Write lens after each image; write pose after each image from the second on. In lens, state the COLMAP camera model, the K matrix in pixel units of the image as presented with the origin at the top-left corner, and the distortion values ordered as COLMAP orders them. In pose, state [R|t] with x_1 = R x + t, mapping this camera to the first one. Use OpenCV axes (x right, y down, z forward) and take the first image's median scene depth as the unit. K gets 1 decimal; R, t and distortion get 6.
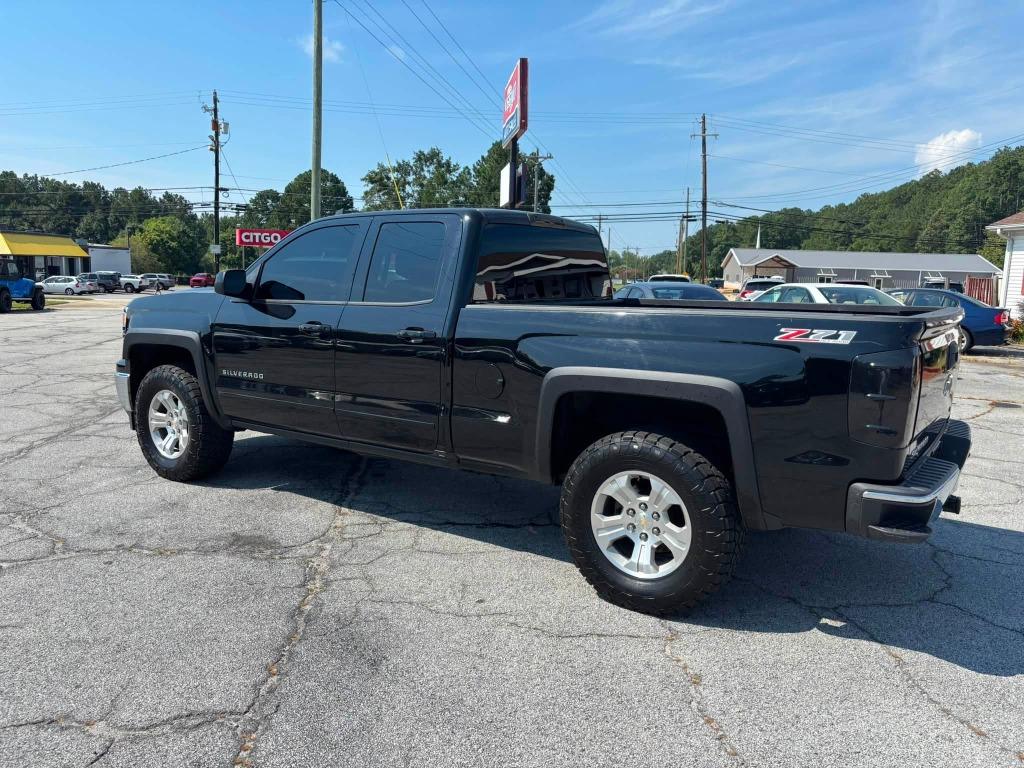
lens RADIAL K [[778.8, 0, 514.6], [0, 778.8, 380.1], [0, 0, 1]] dist [0.036534, -0.040223]
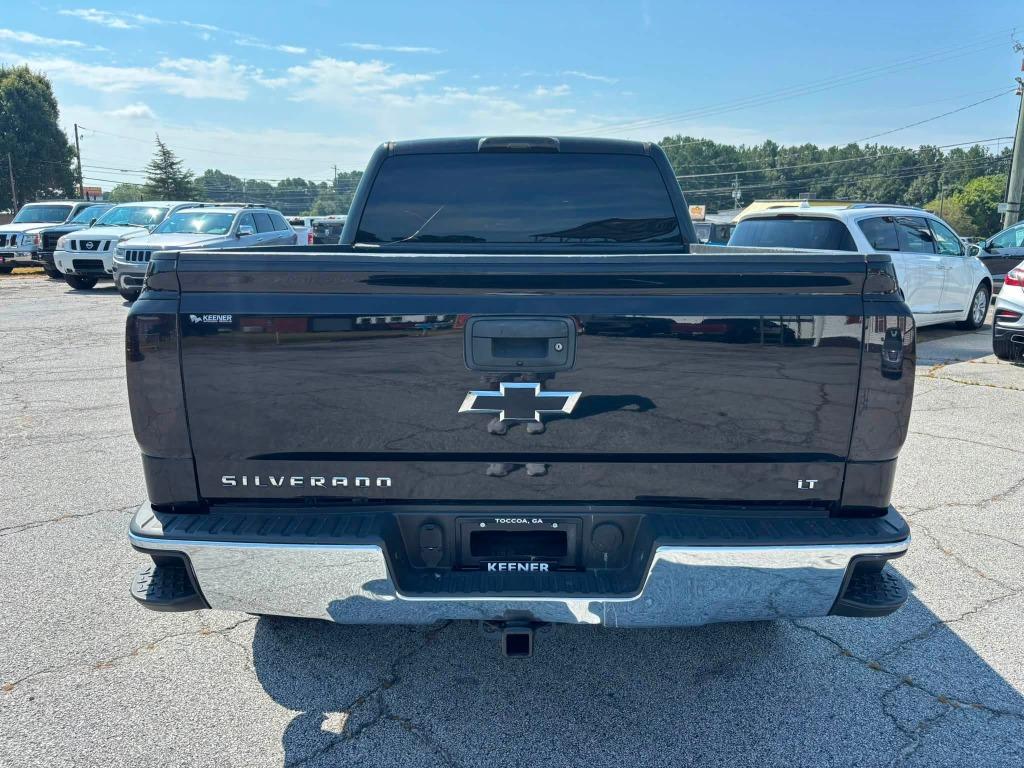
lens RADIAL K [[778.8, 0, 513.0], [0, 778.8, 379.2], [0, 0, 1]] dist [0.036534, -0.040223]
pose [[0.559158, 0.139638, -0.817217, 0.061035], [-0.104873, 0.989709, 0.097355, -0.003720], [0.822402, 0.031267, 0.568048, 0.045166]]
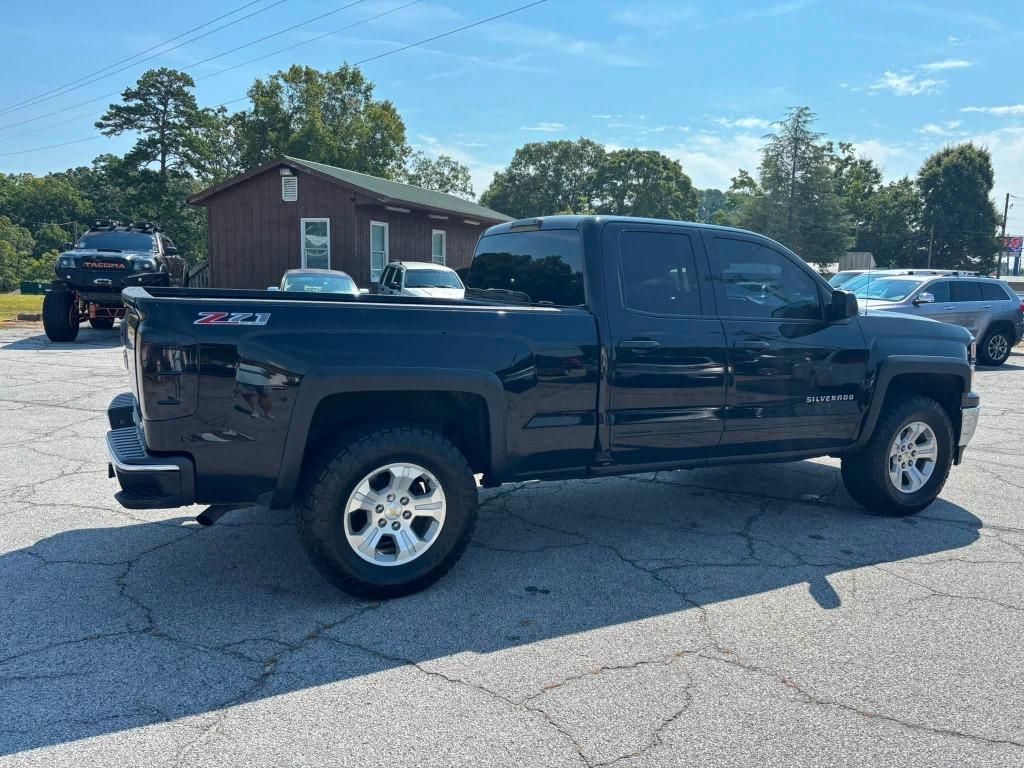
lens RADIAL K [[778.8, 0, 523.7], [0, 778.8, 381.5], [0, 0, 1]] dist [0.036534, -0.040223]
pose [[-0.471341, 0.081172, -0.878207, 0.079147], [-0.165307, 0.969977, 0.178376, -0.015691], [0.866320, 0.229250, -0.443772, 0.124452]]
